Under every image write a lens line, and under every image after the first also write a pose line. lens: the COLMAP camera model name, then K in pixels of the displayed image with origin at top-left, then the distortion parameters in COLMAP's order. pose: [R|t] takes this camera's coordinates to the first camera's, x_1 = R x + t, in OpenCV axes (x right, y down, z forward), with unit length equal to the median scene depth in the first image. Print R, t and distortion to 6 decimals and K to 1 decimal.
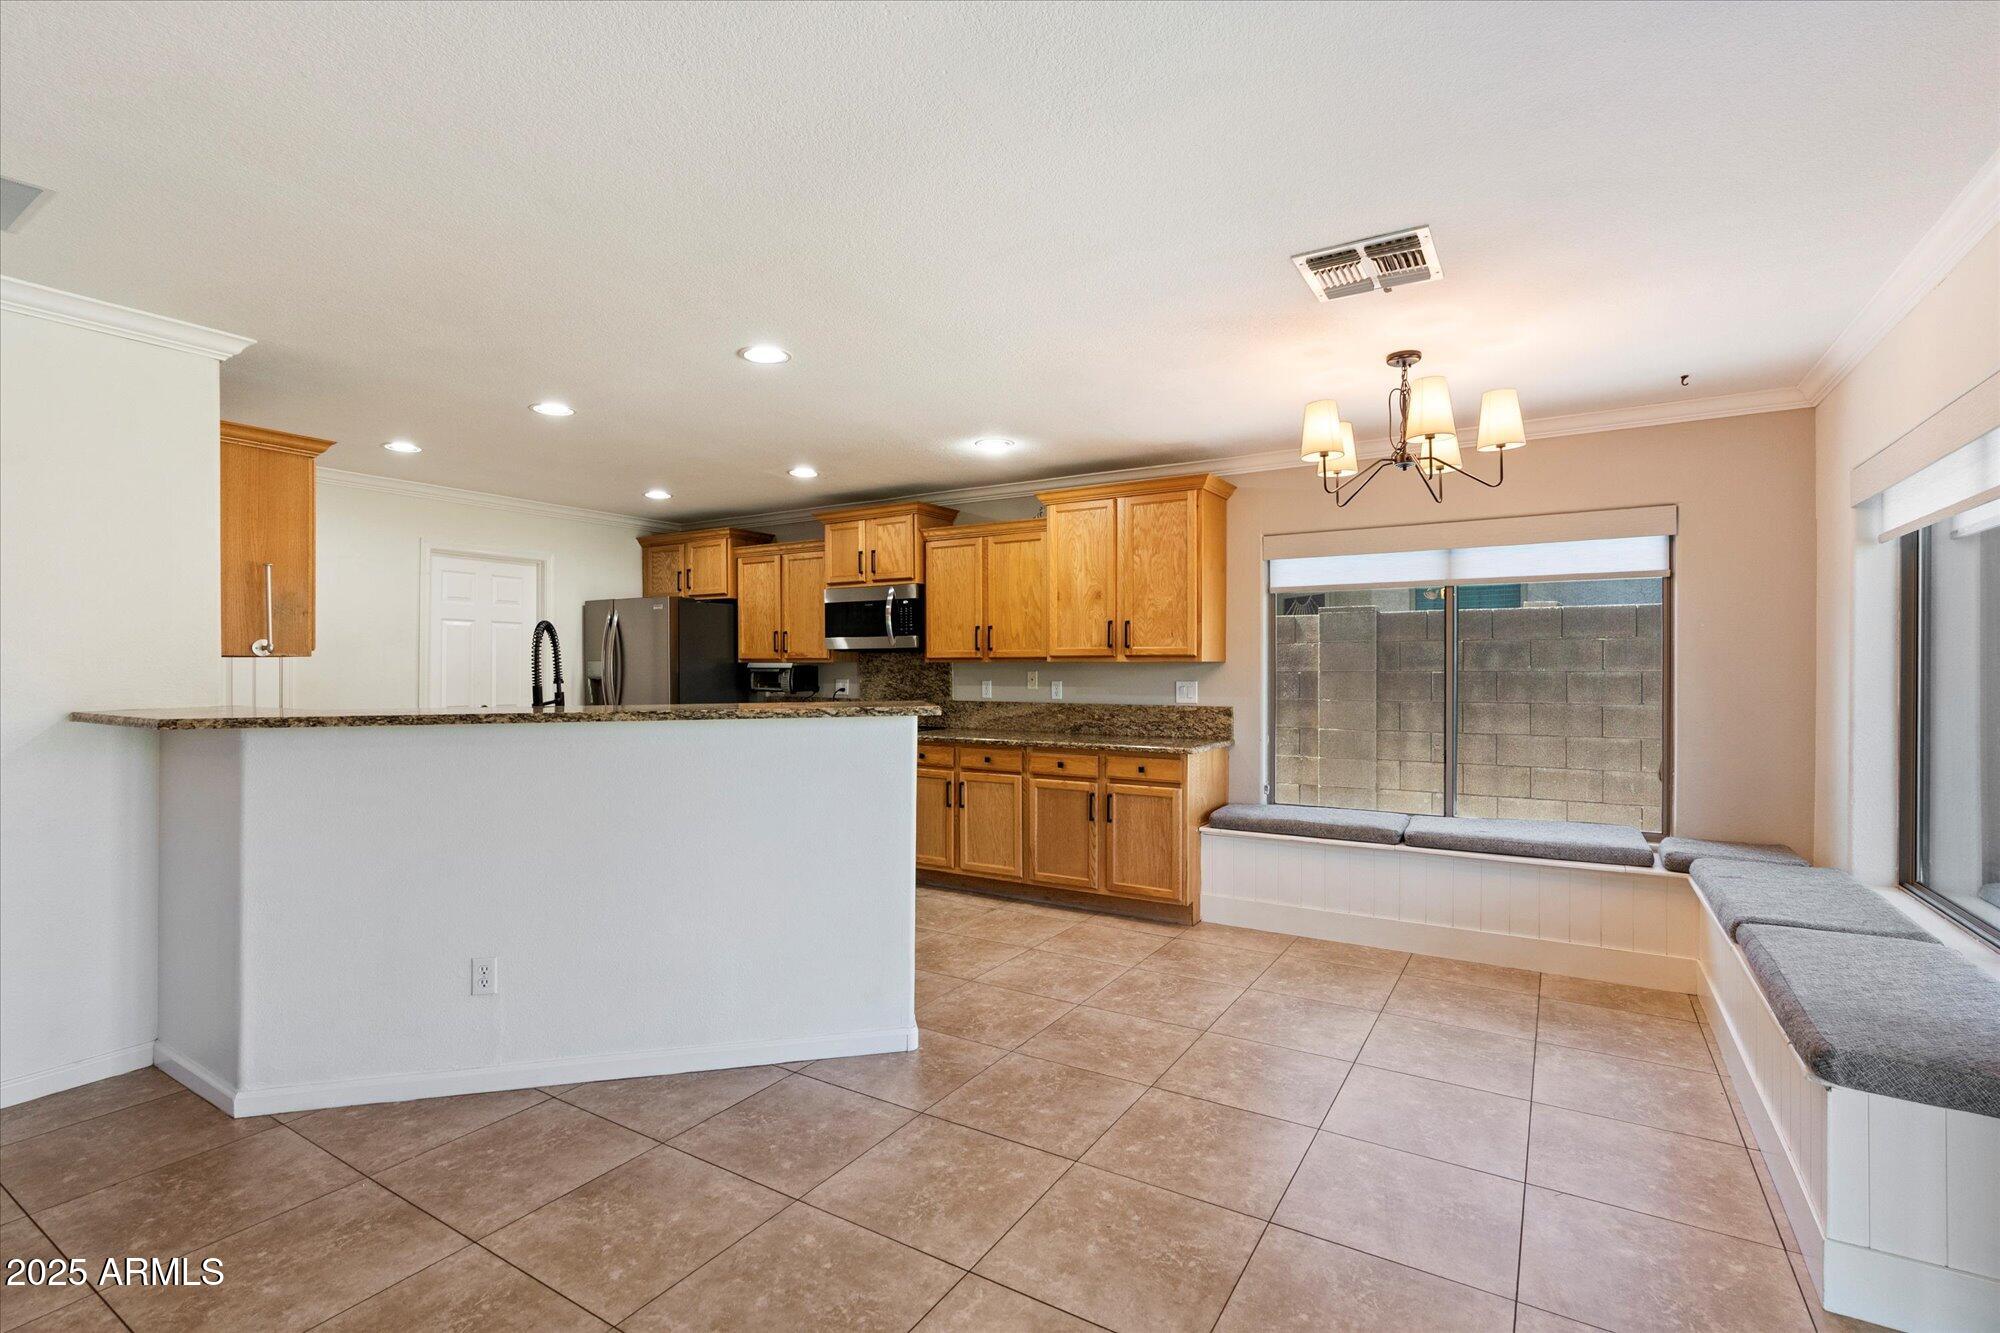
lens RADIAL K [[915.2, 0, 1007.8], [0, 915.2, 676.2], [0, 0, 1]] dist [-0.010974, 0.003321]
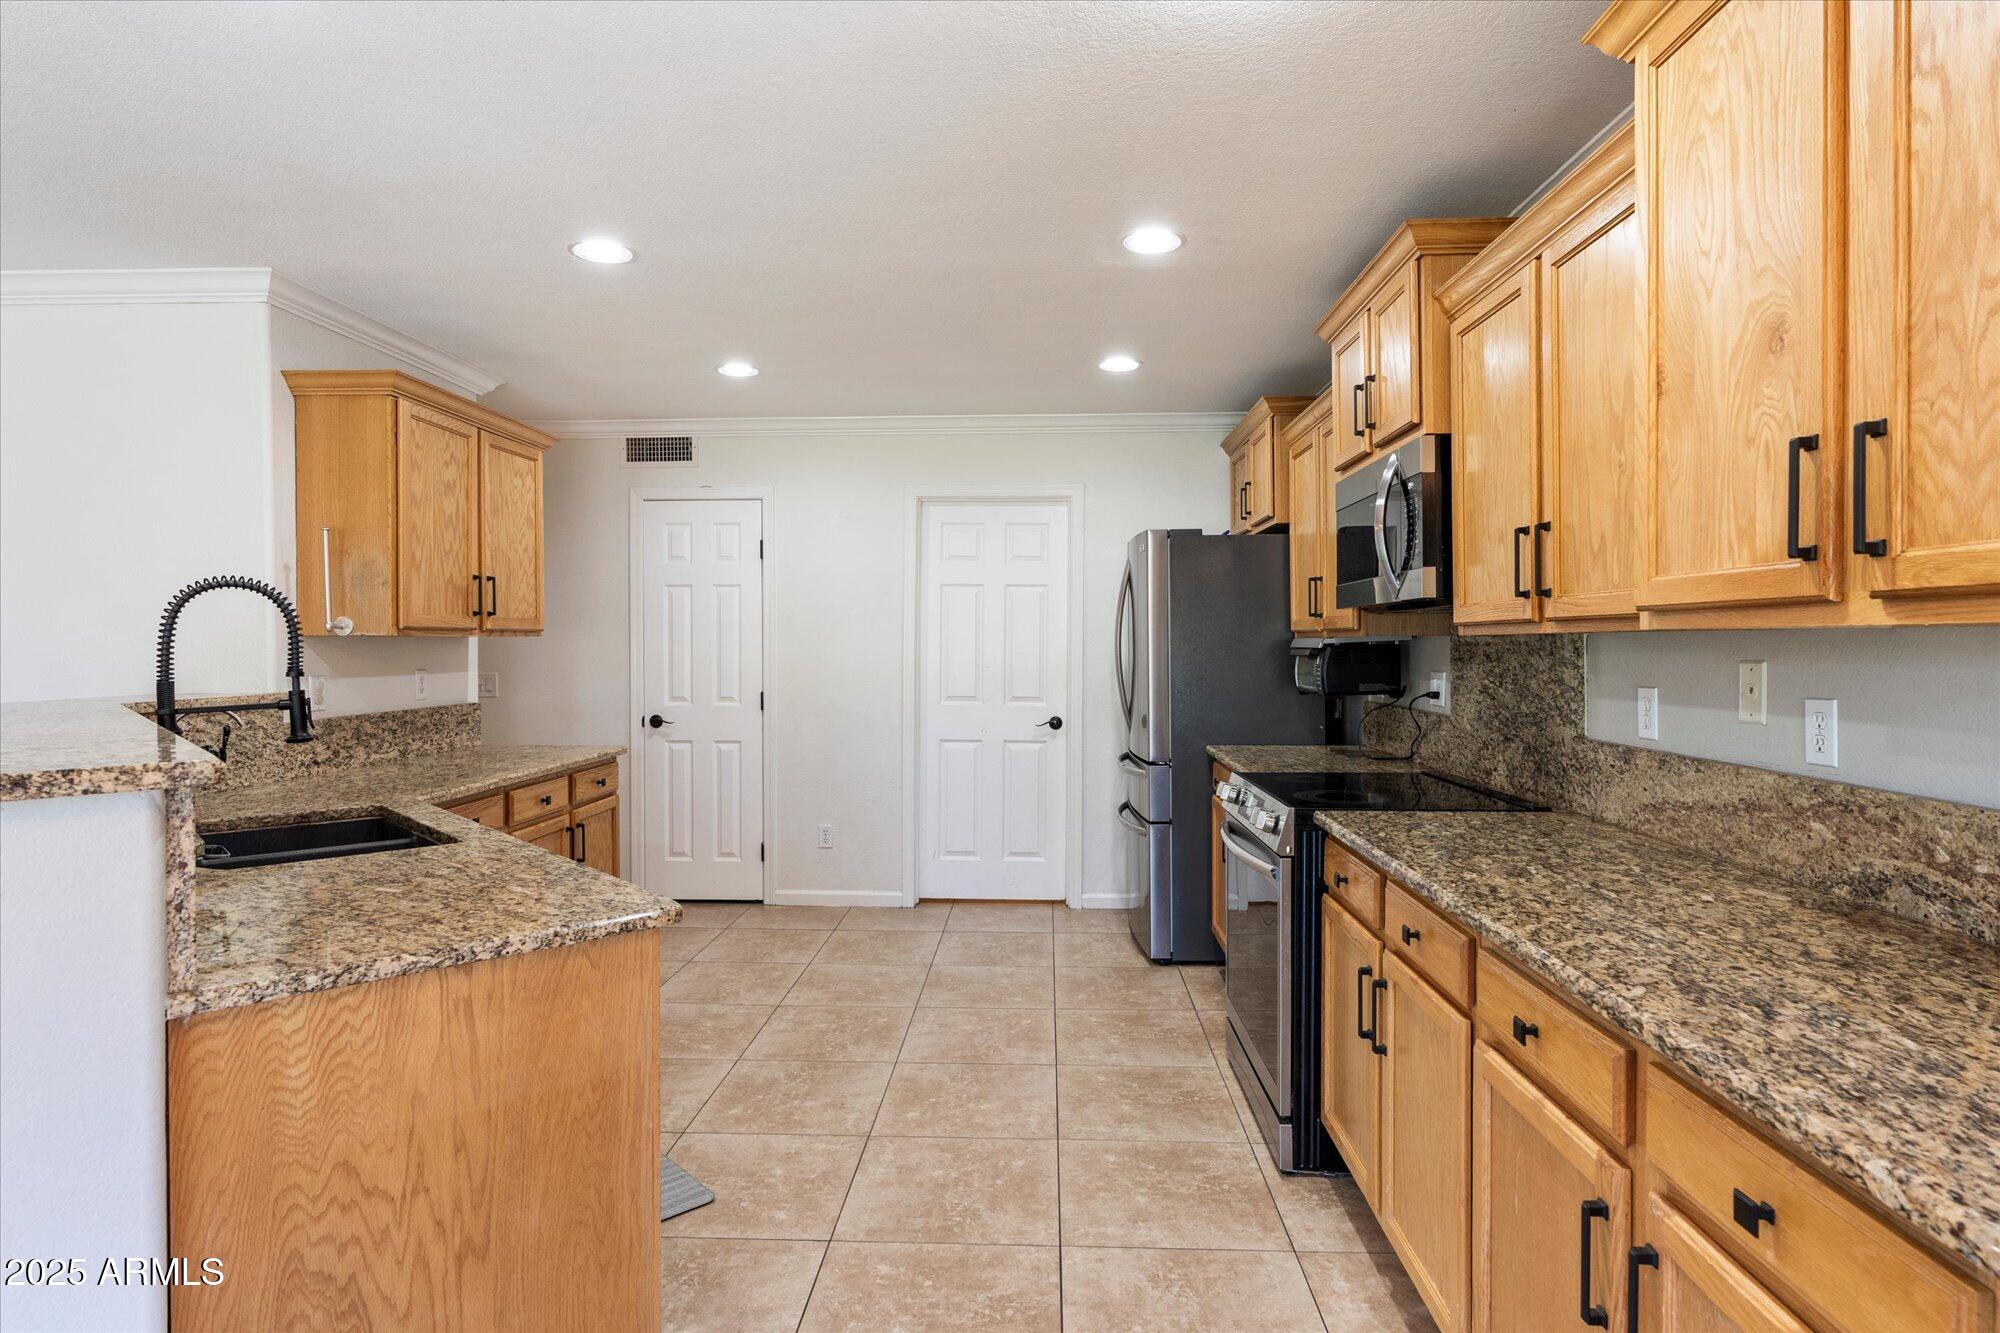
lens RADIAL K [[1071.0, 0, 1011.6], [0, 1071.0, 654.2], [0, 0, 1]] dist [0.029090, 0.000683]
pose [[0.495913, 0.006825, -0.868345, 0.221707], [-0.006044, 0.999972, 0.004408, -0.008132], [0.868351, 0.003062, 0.495941, 0.636446]]
